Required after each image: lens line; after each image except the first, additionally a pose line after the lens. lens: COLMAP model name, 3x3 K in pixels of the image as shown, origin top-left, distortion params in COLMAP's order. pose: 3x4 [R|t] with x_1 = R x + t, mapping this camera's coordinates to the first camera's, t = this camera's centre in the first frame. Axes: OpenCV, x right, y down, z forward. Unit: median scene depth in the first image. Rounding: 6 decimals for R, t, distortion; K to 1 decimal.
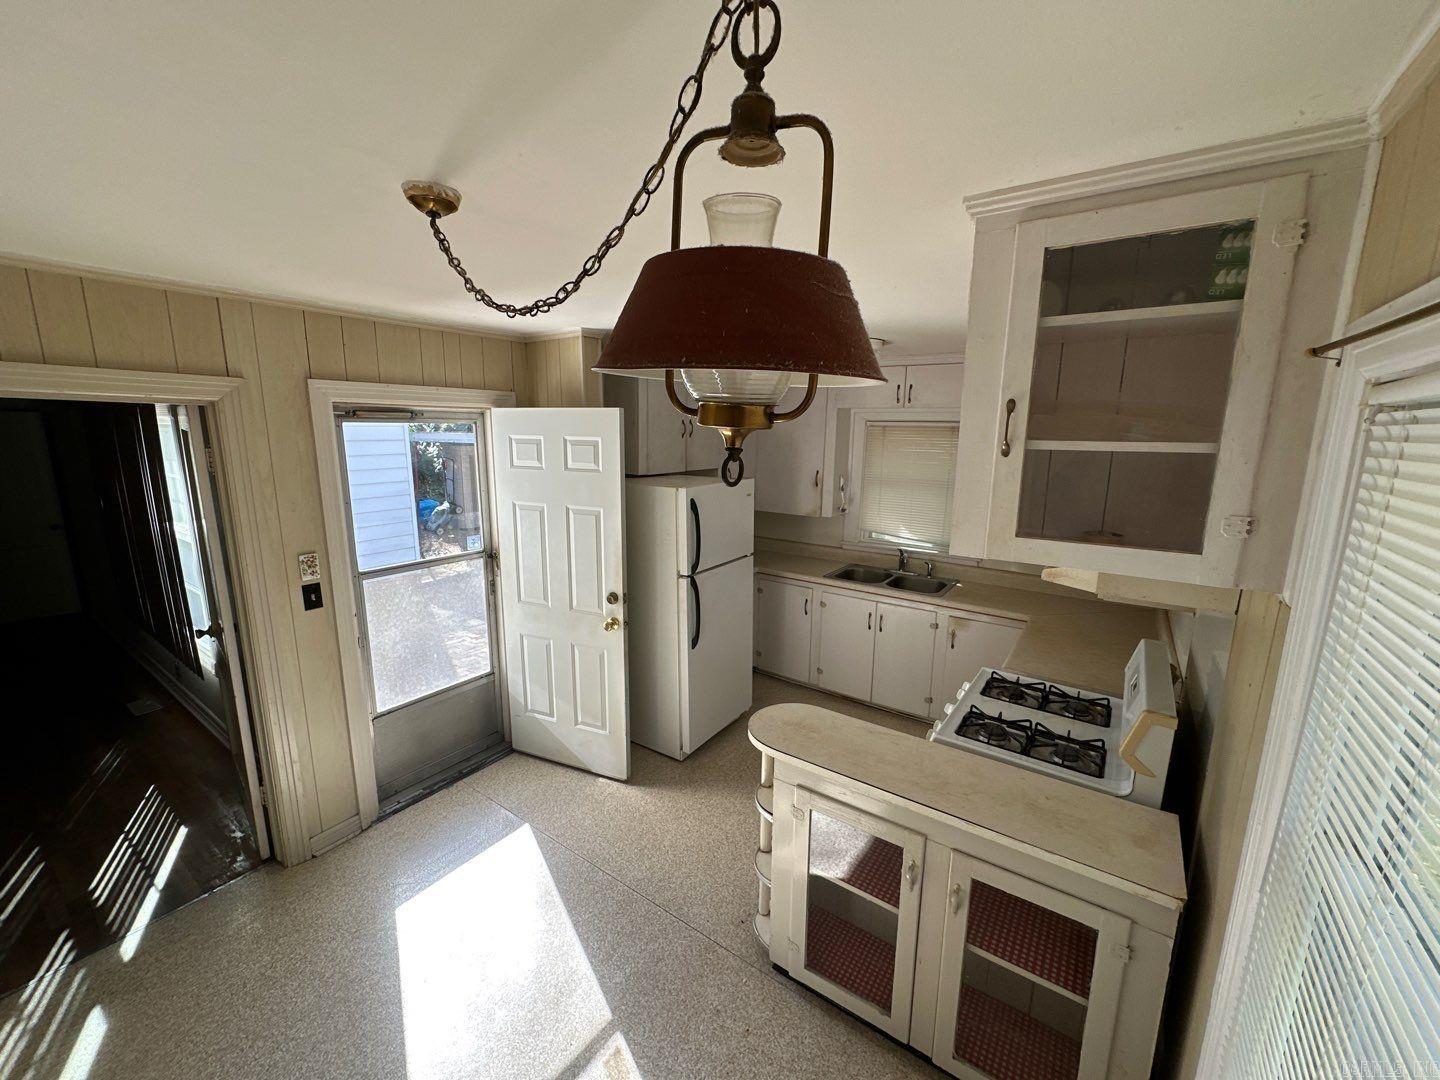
lens RADIAL K [[574.1, 0, 718.8], [0, 574.1, 536.3], [0, 0, 1]] dist [-0.003084, 0.000609]
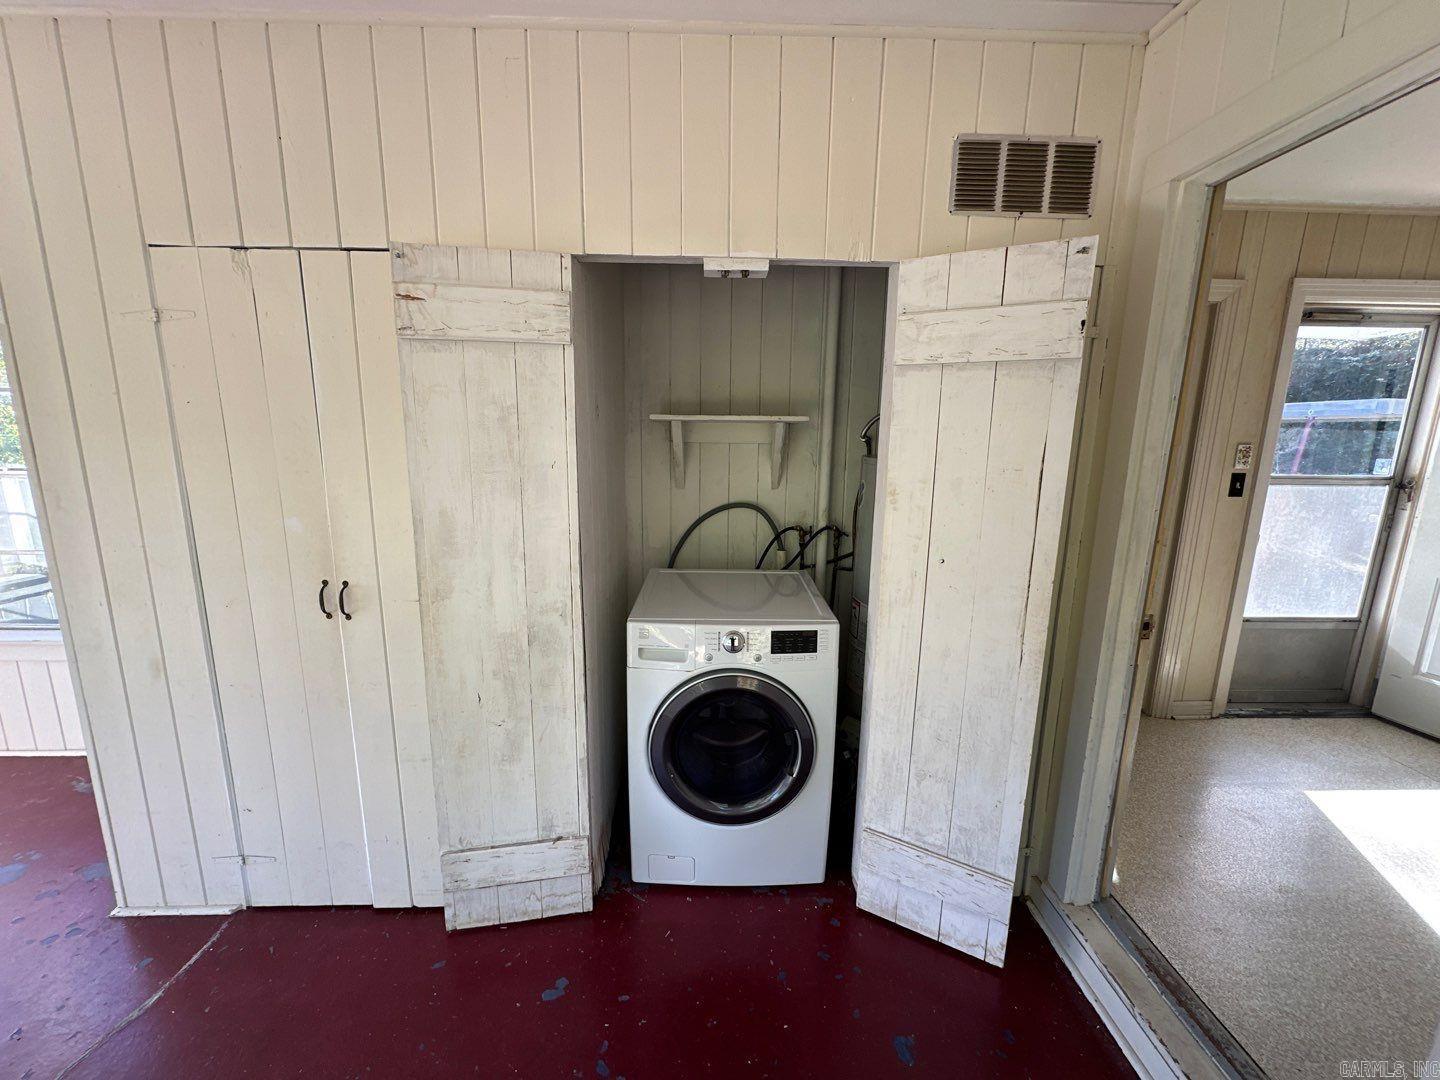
lens RADIAL K [[574.1, 0, 725.7], [0, 574.1, 536.9], [0, 0, 1]] dist [-0.003084, 0.000609]
pose [[0.594216, 0.149385, -0.790311, -0.348774], [-0.155880, 0.985360, 0.069051, 0.238234], [0.789056, 0.082163, 0.608802, -0.364412]]
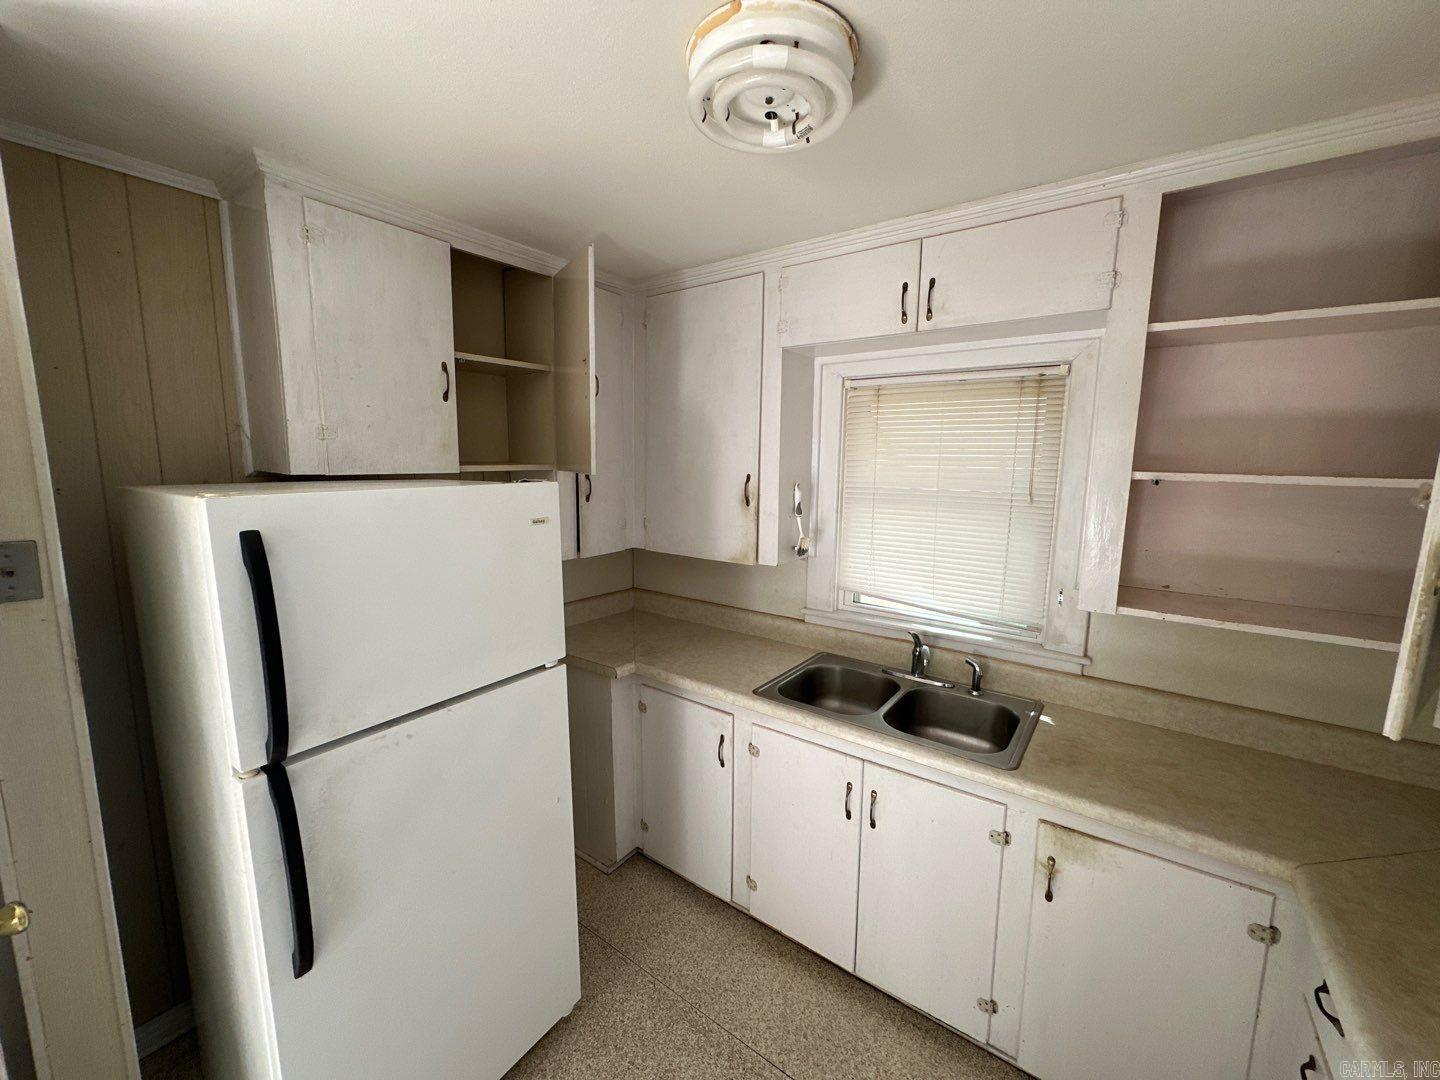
lens RADIAL K [[574.1, 0, 718.2], [0, 574.1, 536.6], [0, 0, 1]] dist [-0.003084, 0.000609]
pose [[0.999802, 0.000130, -0.019887, 0.229026], [-0.001144, 0.998699, -0.050987, -0.049224], [0.019854, 0.050999, 0.998501, 0.726707]]
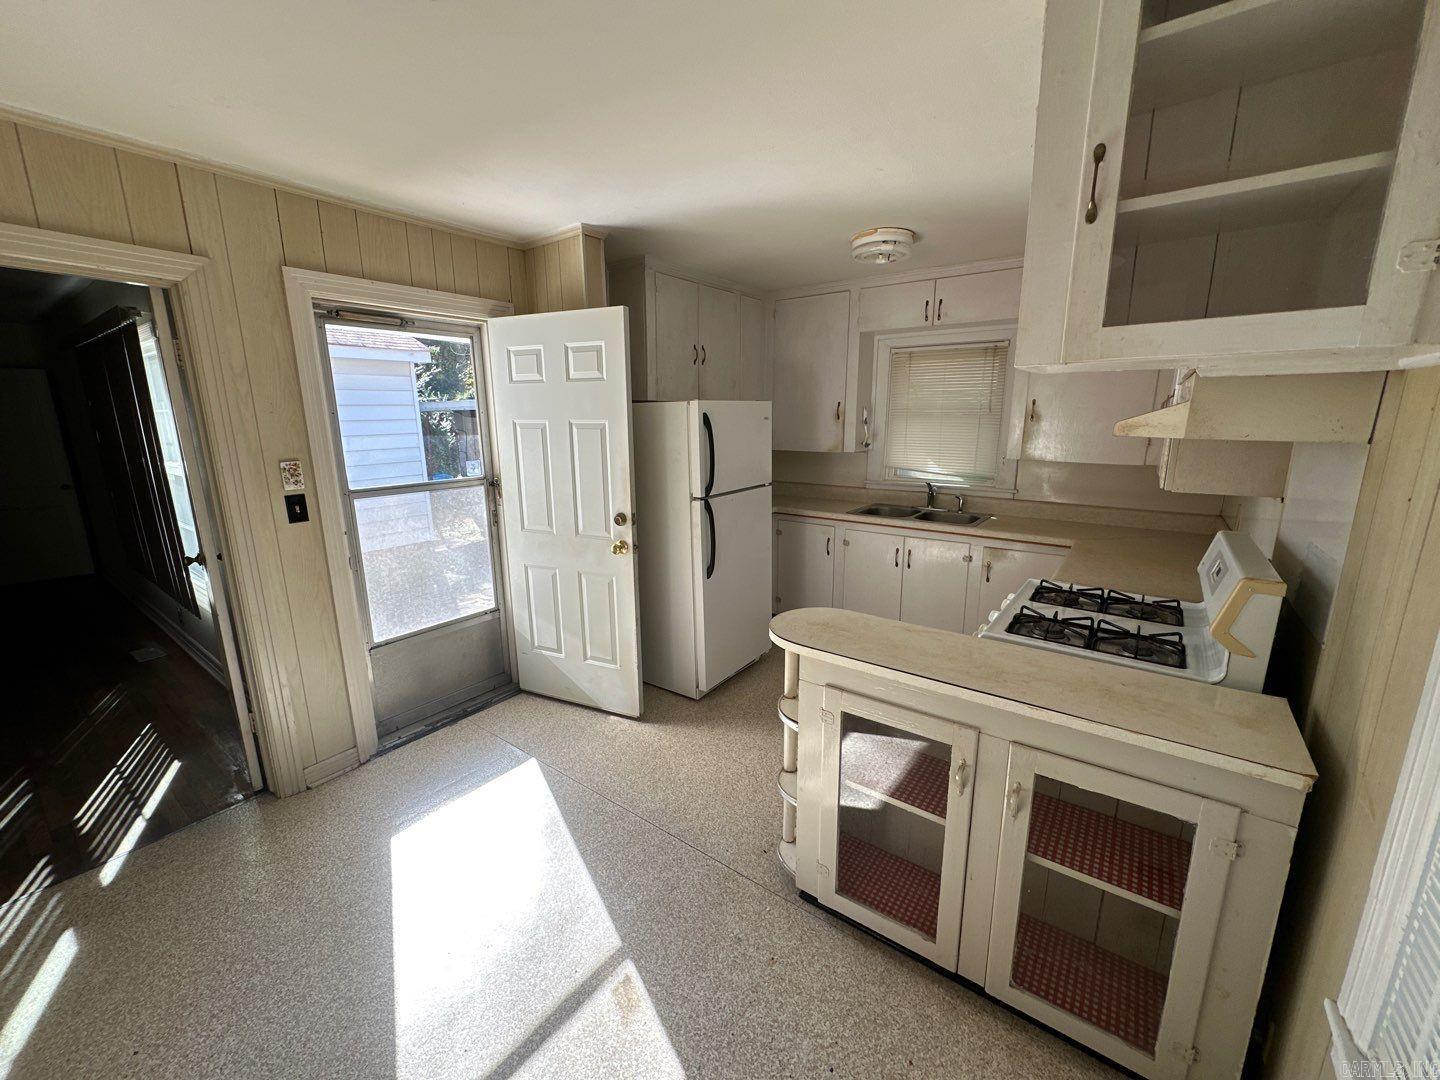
lens RADIAL K [[574.1, 0, 719.0], [0, 574.1, 535.5], [0, 0, 1]] dist [-0.003084, 0.000609]
pose [[0.999499, -0.012434, -0.029122, 0.000757], [0.013122, 0.999637, 0.023537, 0.115964], [0.028819, -0.023907, 0.999299, 0.077777]]
